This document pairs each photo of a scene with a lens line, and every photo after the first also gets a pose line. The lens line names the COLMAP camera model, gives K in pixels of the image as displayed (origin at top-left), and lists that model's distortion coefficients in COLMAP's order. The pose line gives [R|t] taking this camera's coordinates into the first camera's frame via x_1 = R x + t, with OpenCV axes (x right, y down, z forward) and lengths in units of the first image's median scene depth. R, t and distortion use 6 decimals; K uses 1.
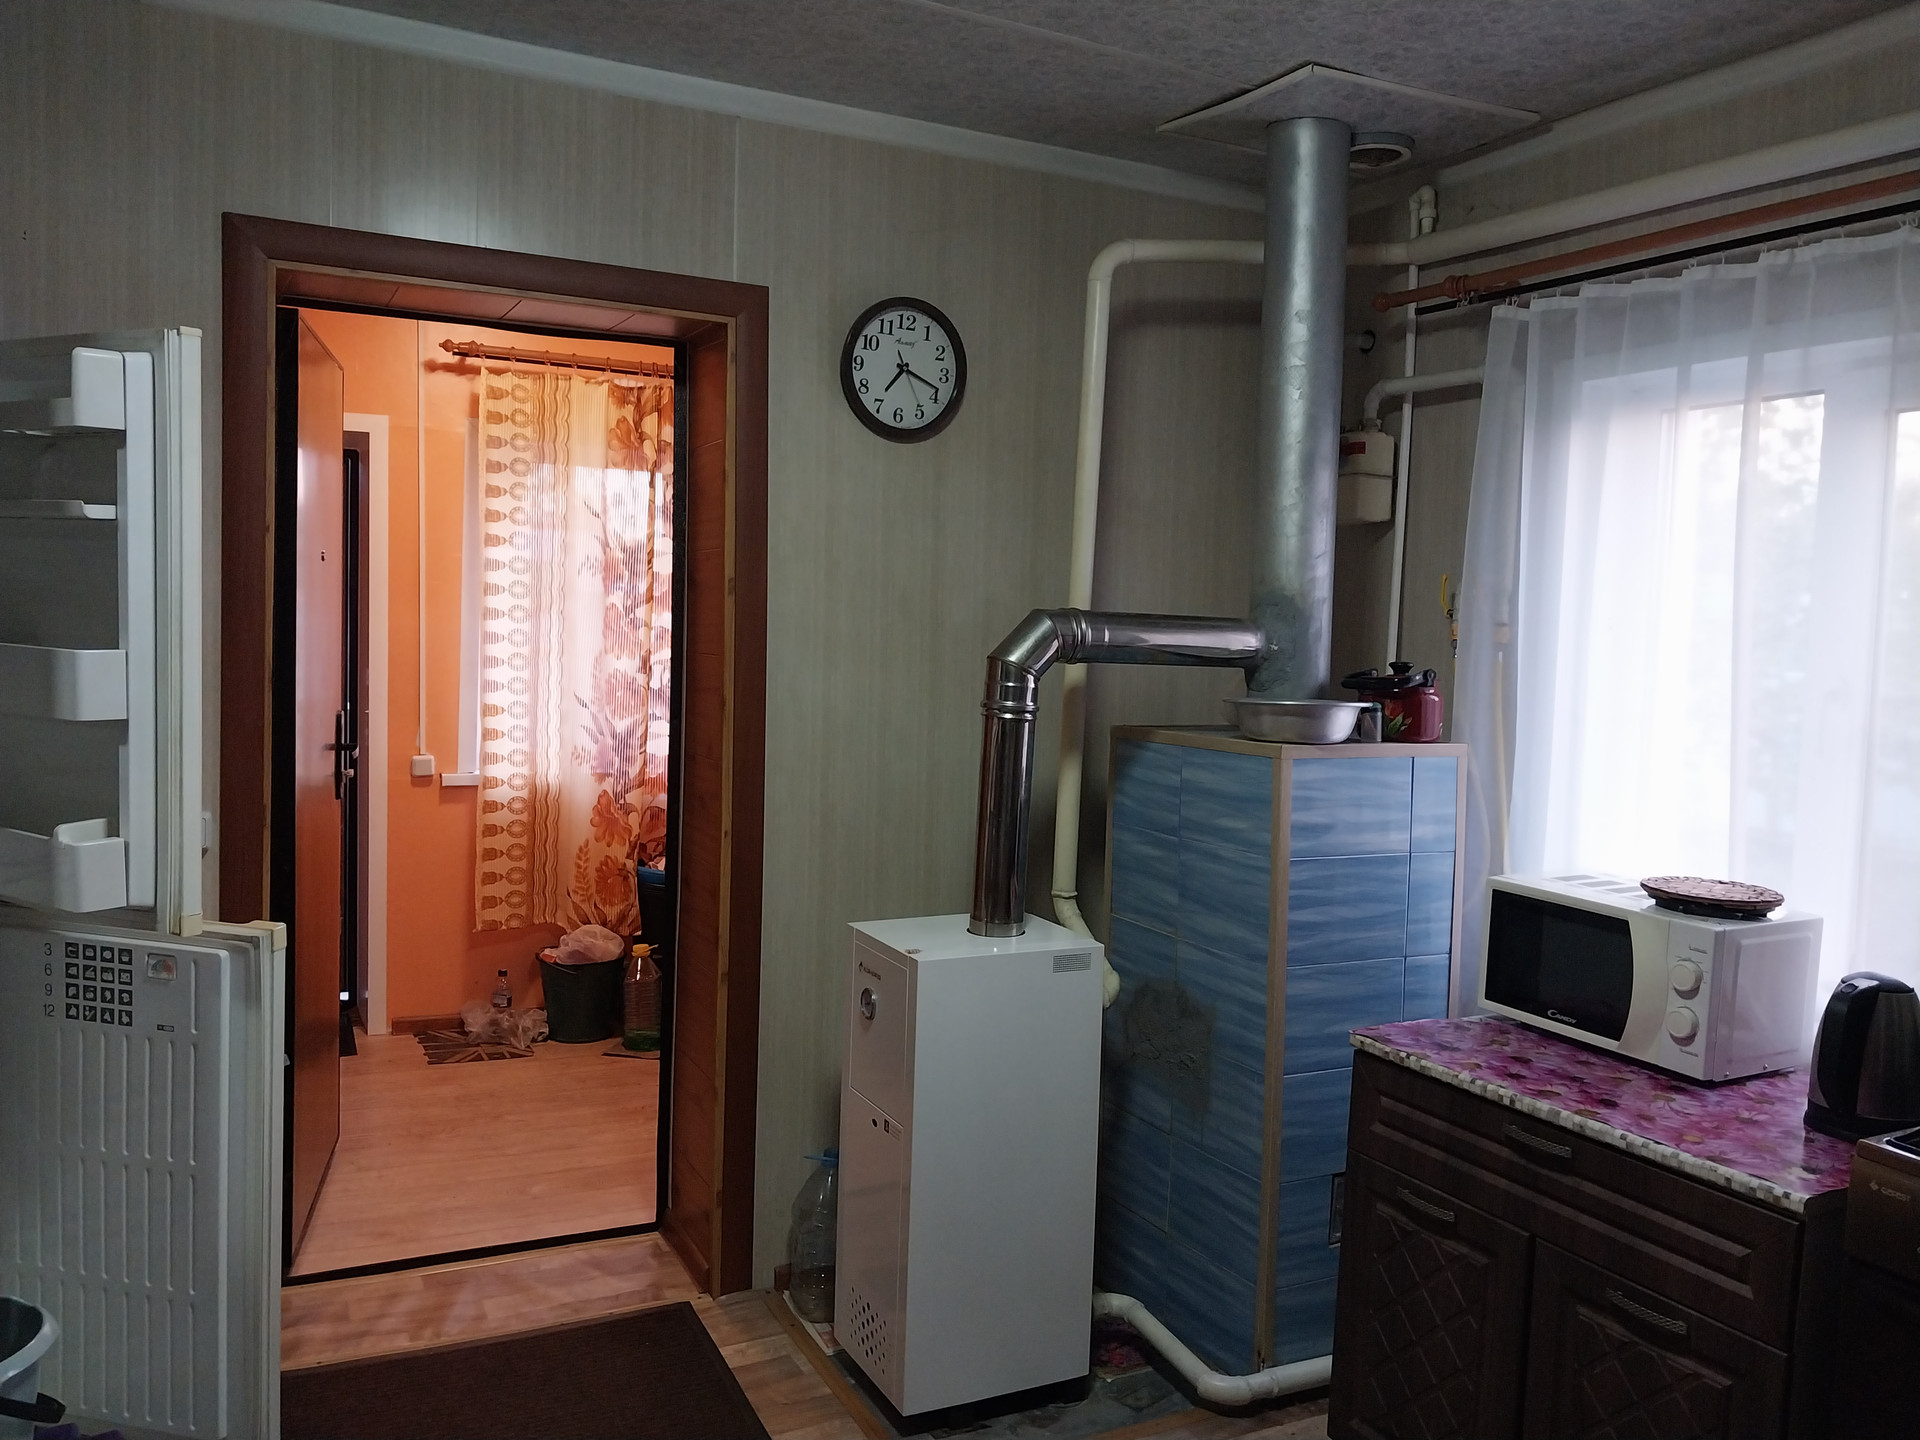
lens RADIAL K [[1508.0, 0, 950.9], [0, 1508.0, 715.2], [0, 0, 1]] dist [0.075468, -0.127560]
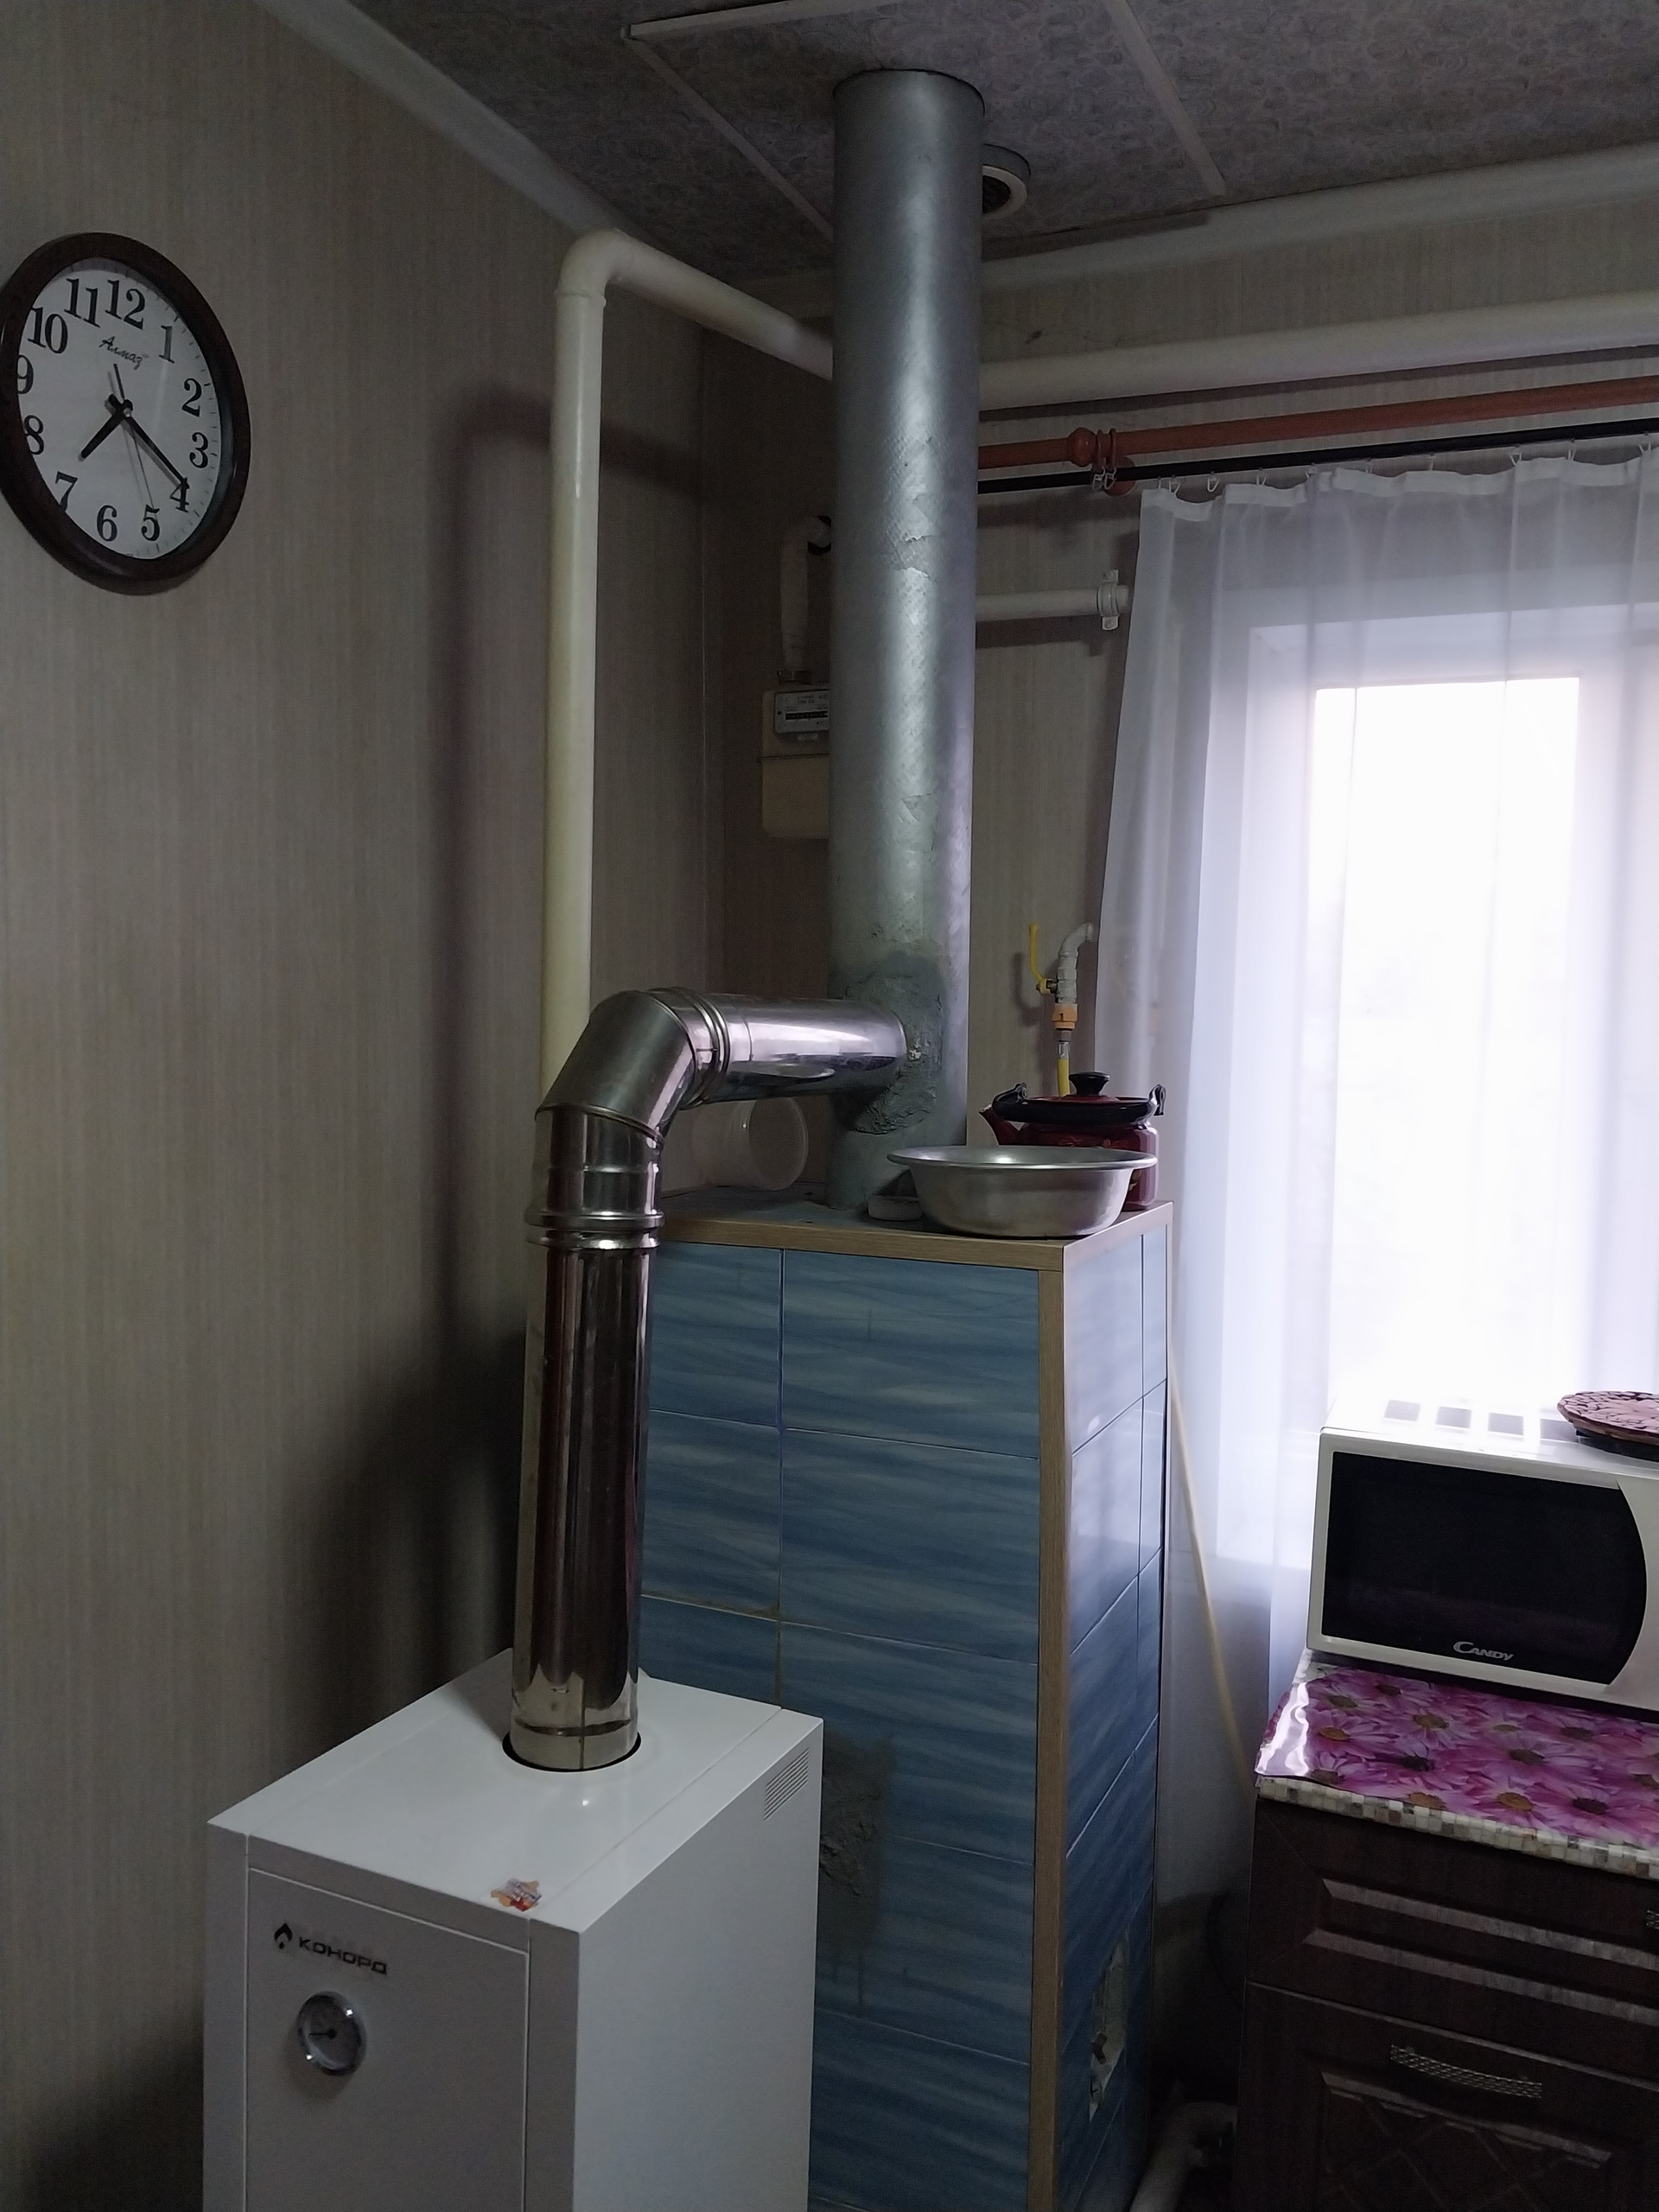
lens RADIAL K [[1757.5, 0, 830.4], [0, 1757.5, 1090.8], [0, 0, 1]] dist [0.036628, -0.042957]
pose [[0.781271, -0.049670, 0.622212, -0.211245], [0.038754, 0.998766, 0.031068, -0.053457], [-0.622988, -0.000160, 0.782232, 0.539635]]
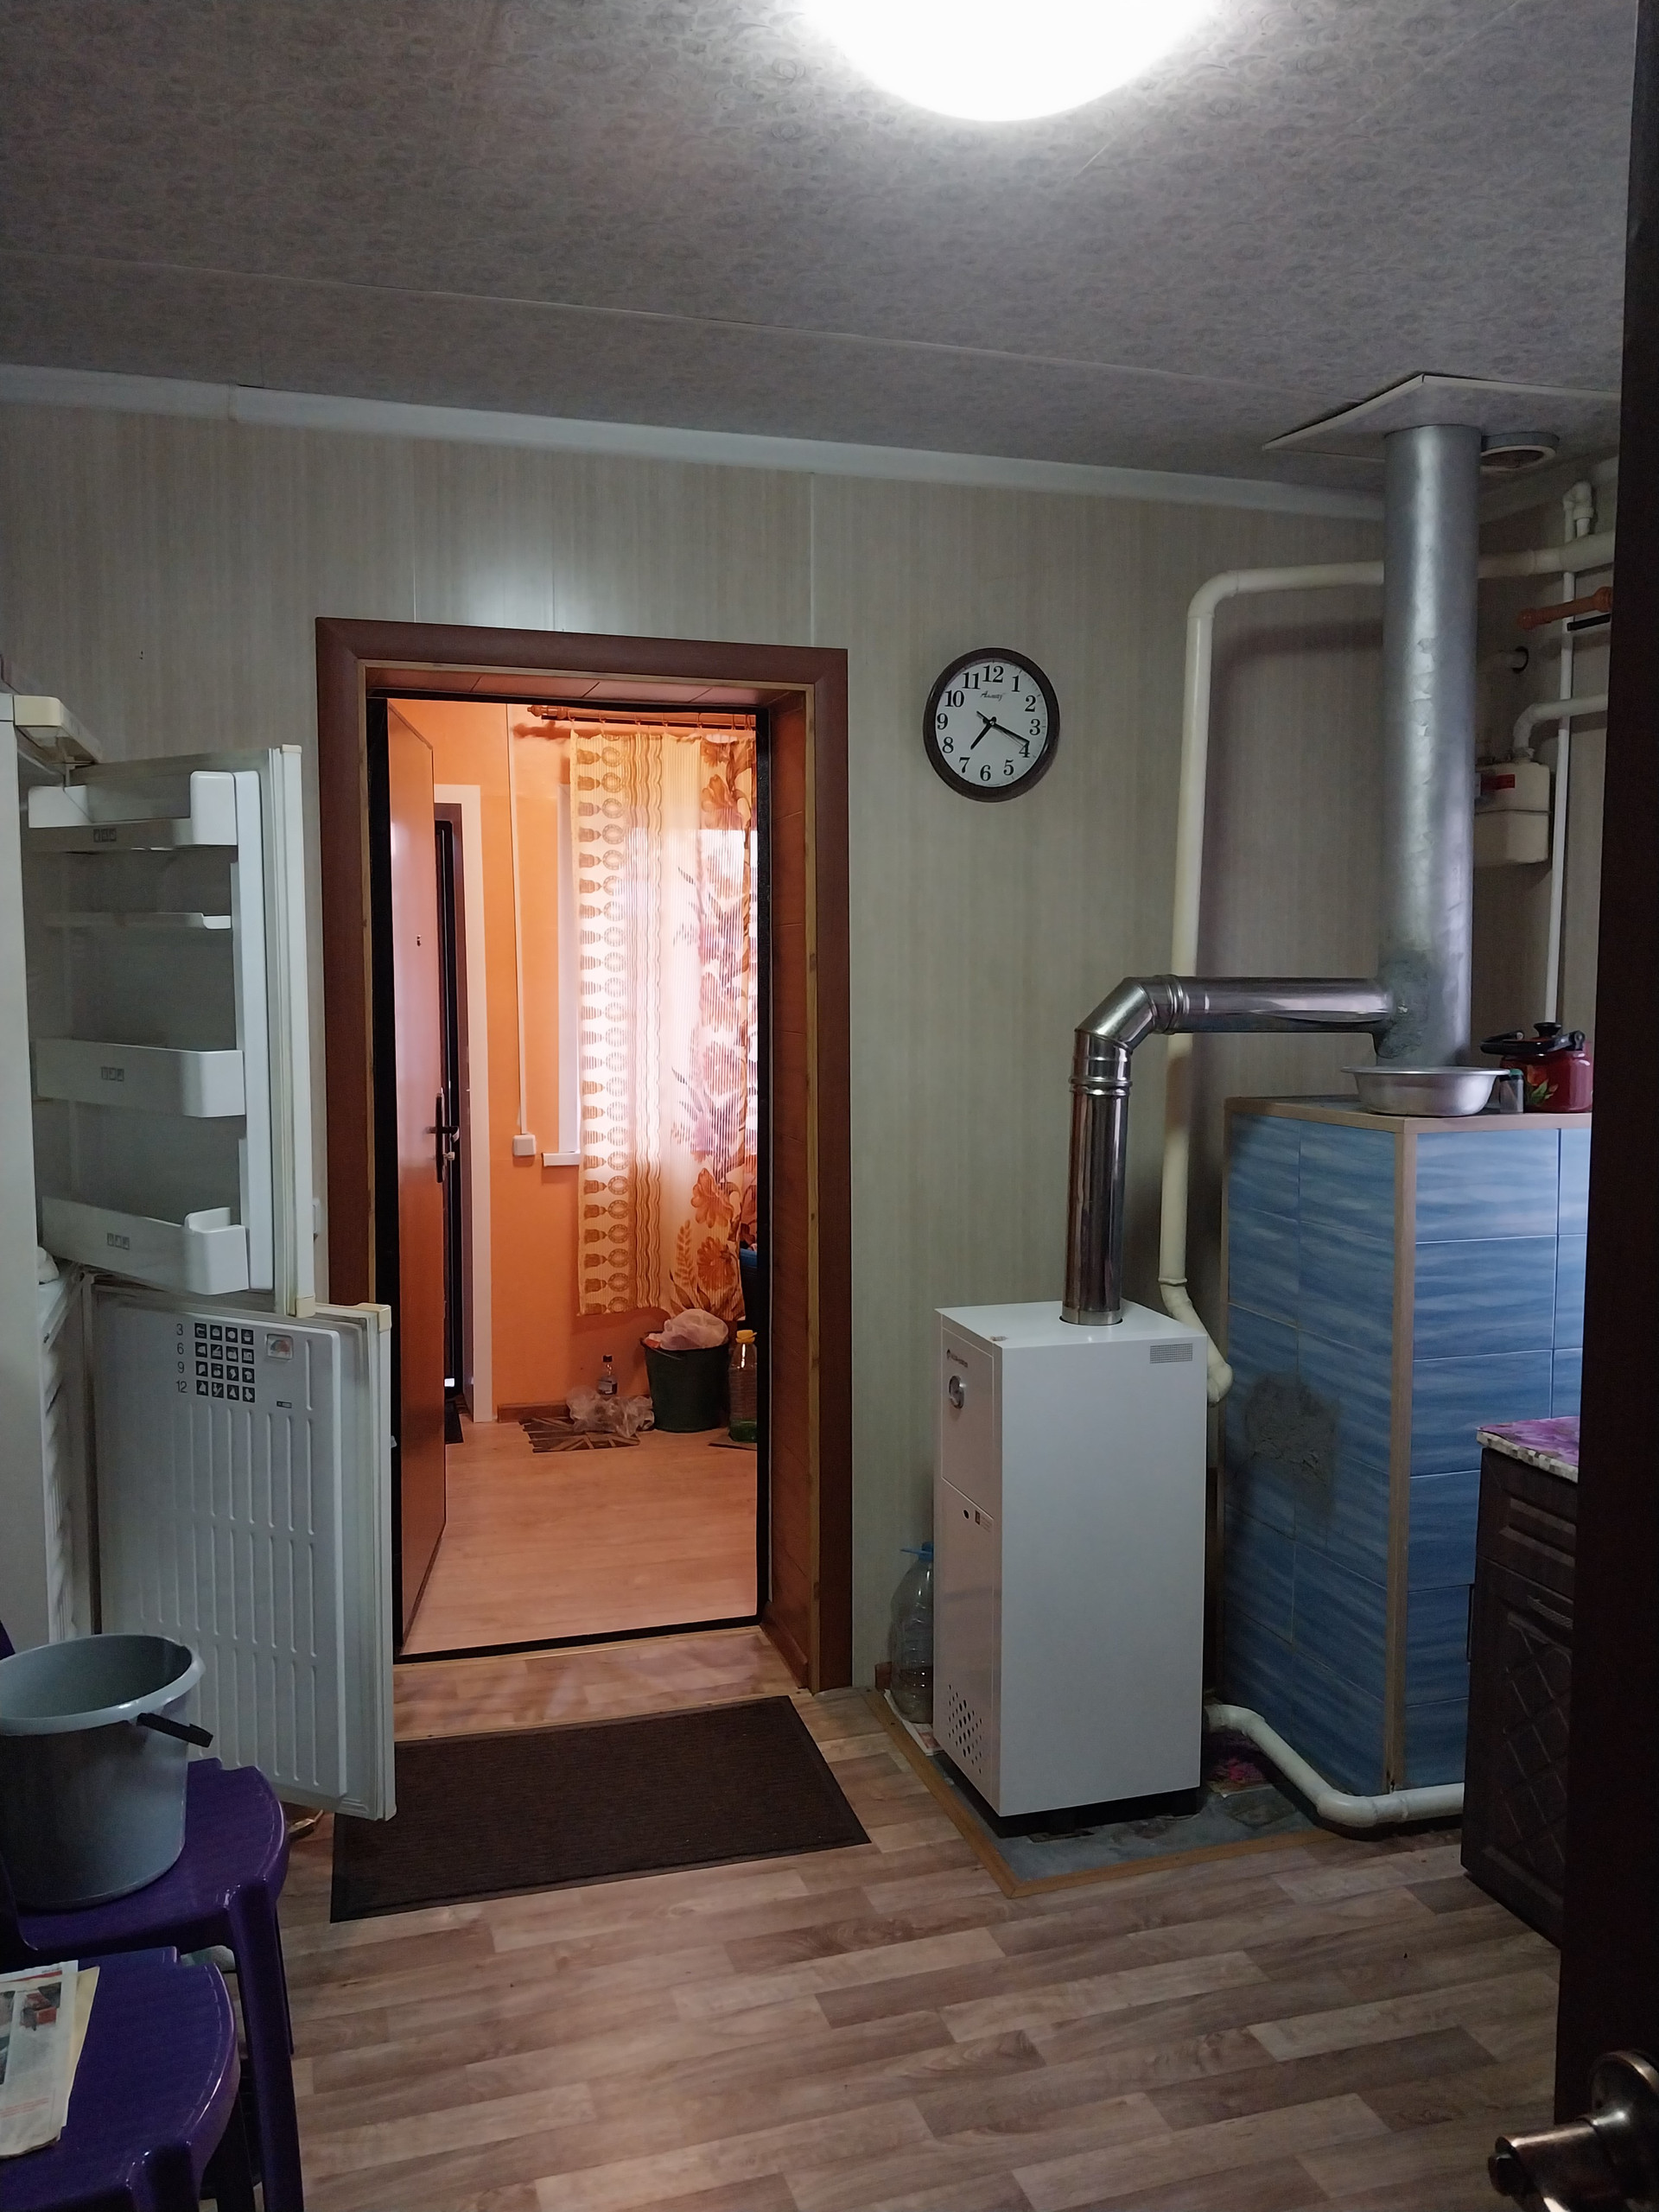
lens RADIAL K [[1718.3, 0, 804.0], [0, 1718.3, 1101.8], [0, 0, 1]] dist [0.190293, -0.483603]
pose [[0.983723, -0.017051, -0.178880, 0.047805], [0.019910, 0.999701, 0.014204, -0.011890], [0.178584, -0.017534, 0.983768, -0.098556]]
